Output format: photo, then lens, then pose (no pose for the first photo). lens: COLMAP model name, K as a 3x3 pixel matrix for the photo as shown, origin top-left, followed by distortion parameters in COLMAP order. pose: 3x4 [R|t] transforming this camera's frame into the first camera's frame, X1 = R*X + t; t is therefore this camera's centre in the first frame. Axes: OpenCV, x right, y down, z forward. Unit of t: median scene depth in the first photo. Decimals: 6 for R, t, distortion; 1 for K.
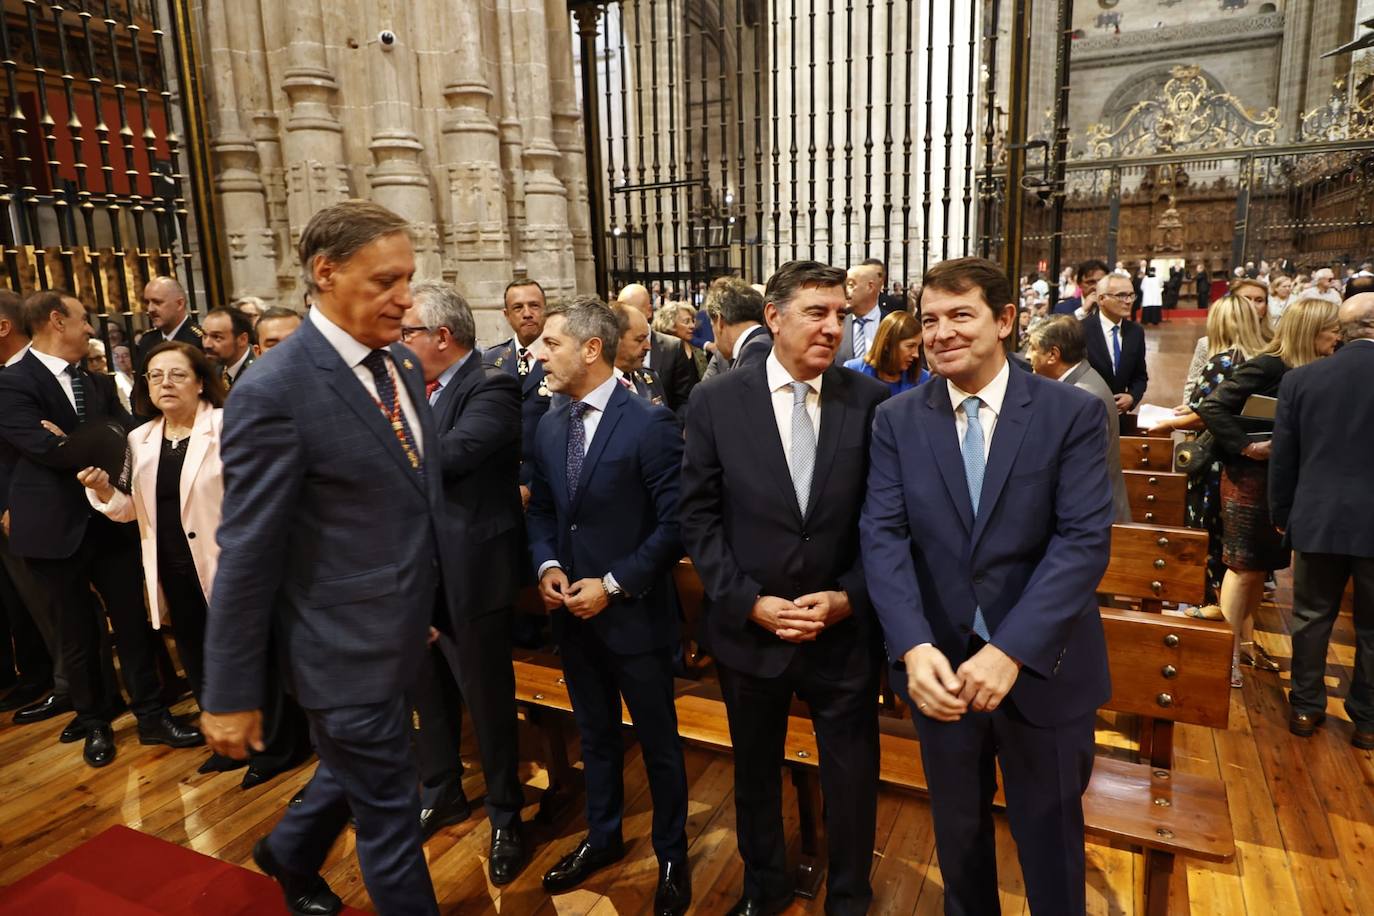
lens RADIAL K [[906.5, 0, 687.0], [0, 906.5, 458.0], [0, 0, 1]] dist [0.001562, -0.000895]
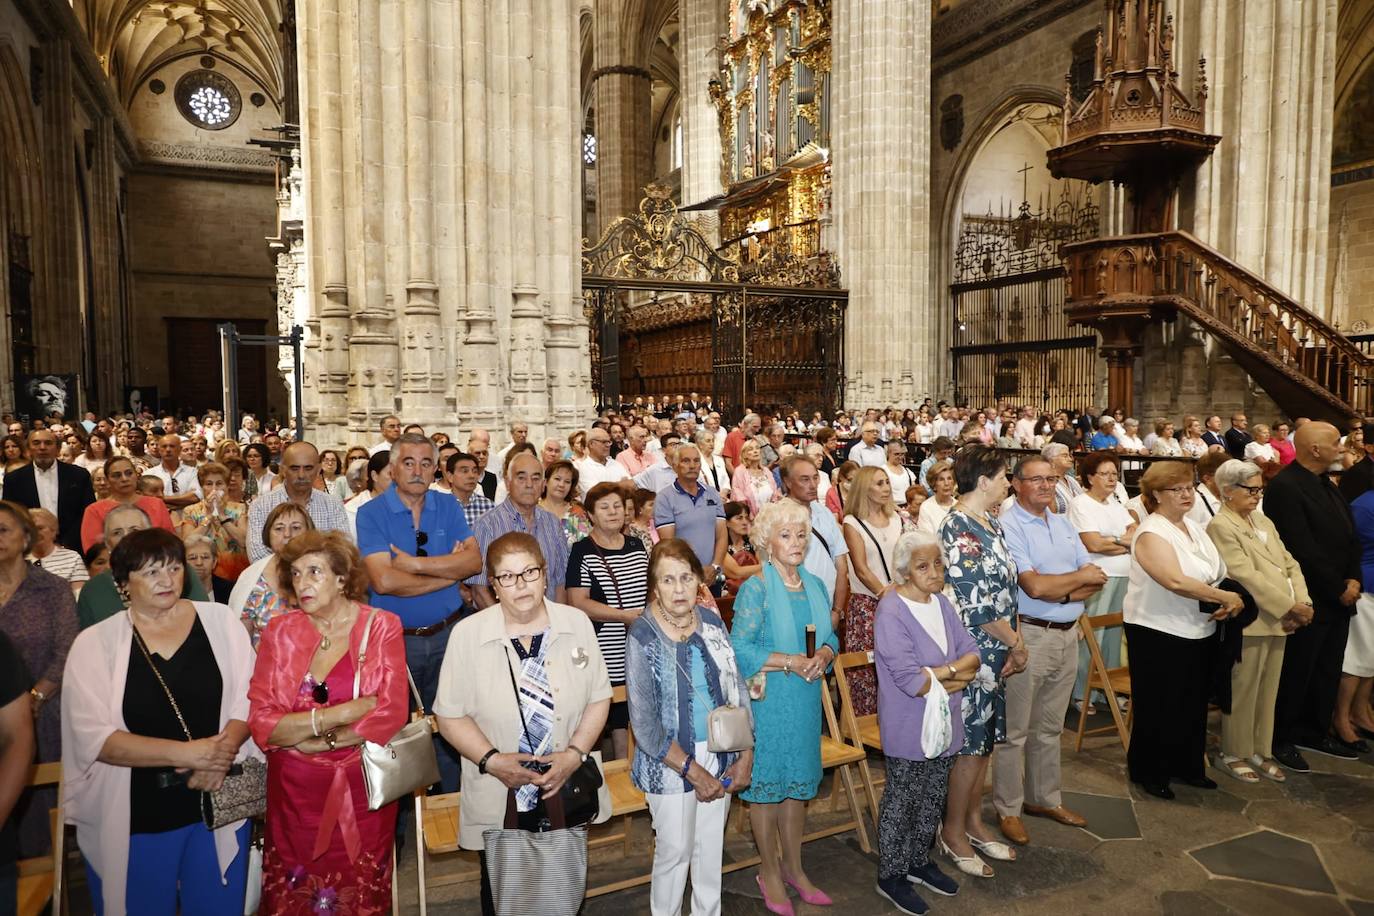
lens RADIAL K [[903.8, 0, 686.6], [0, 903.8, 462.9], [0, 0, 1]] dist [-0.006096, 0.004151]
pose [[0.637442, -0.029521, 0.769932, -0.108859], [0.127944, 0.989448, -0.067990, -0.092412], [-0.759801, 0.141848, 0.634493, 0.418258]]
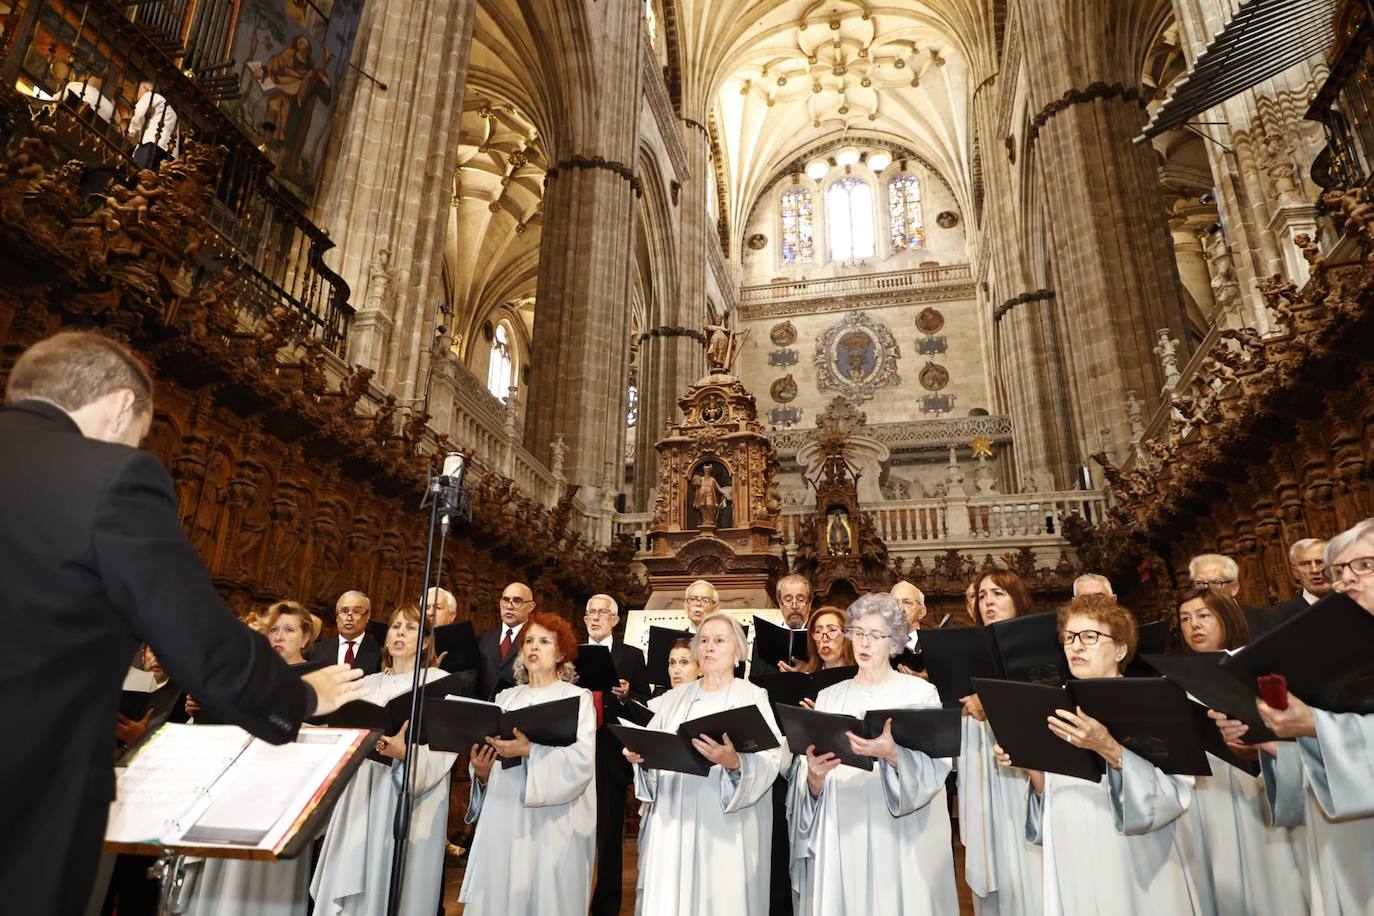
lens RADIAL K [[906.5, 0, 687.0], [0, 906.5, 458.0], [0, 0, 1]] dist [0.001562, -0.000895]
pose [[0.972707, 0.117702, 0.199969, 0.539022], [0.000904, 0.859867, -0.510518, -0.169878], [-0.232036, 0.496765, 0.836292, 0.927647]]
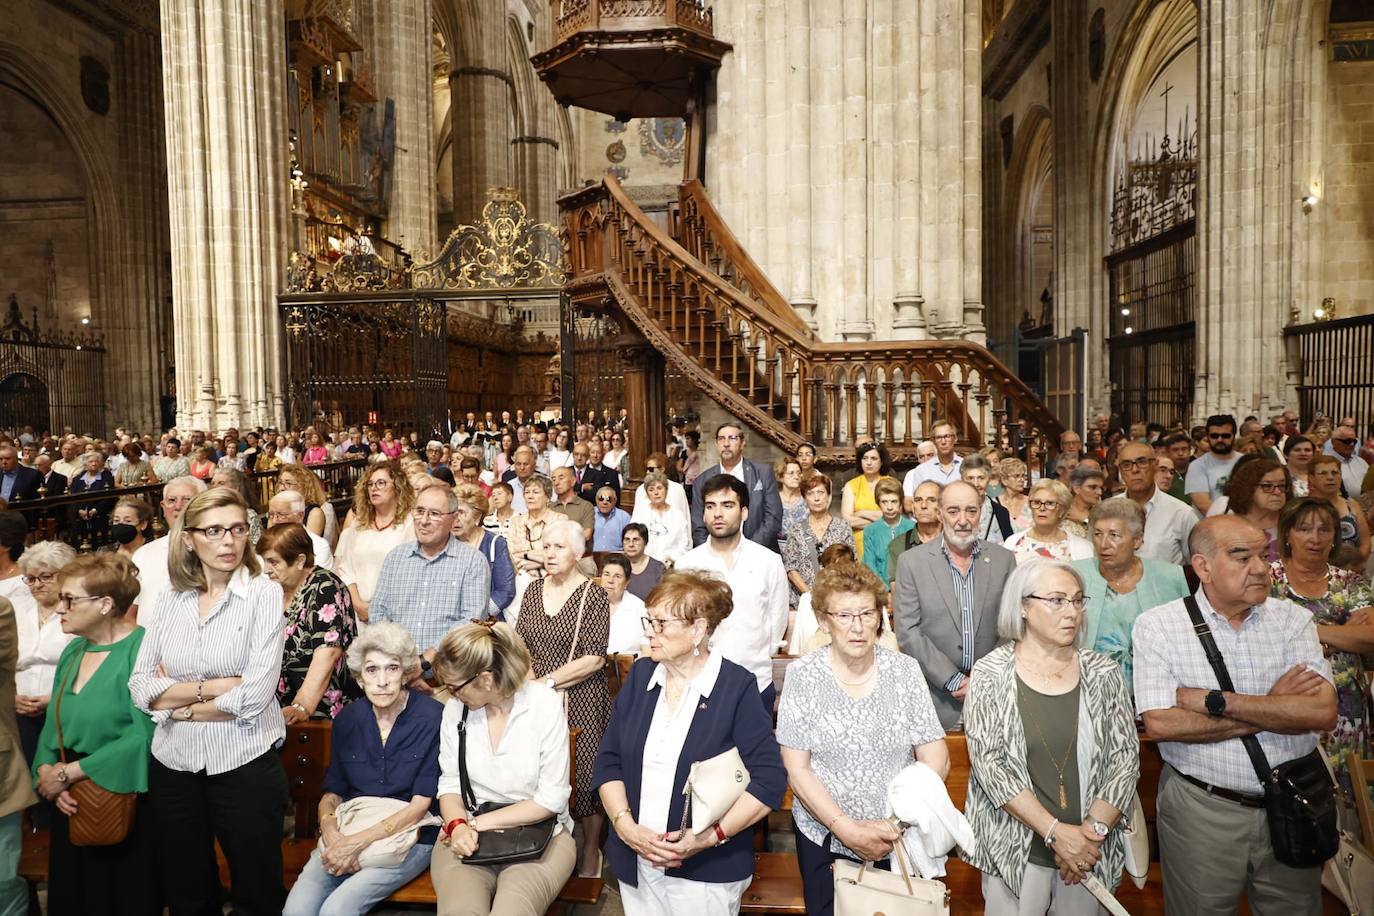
lens RADIAL K [[906.5, 0, 687.0], [0, 906.5, 458.0], [0, 0, 1]] dist [0.001562, -0.000895]
pose [[0.930691, -0.005011, 0.365772, 0.363314], [0.058603, 0.989034, -0.135565, -0.055328], [-0.361081, 0.147604, 0.920779, 0.183060]]
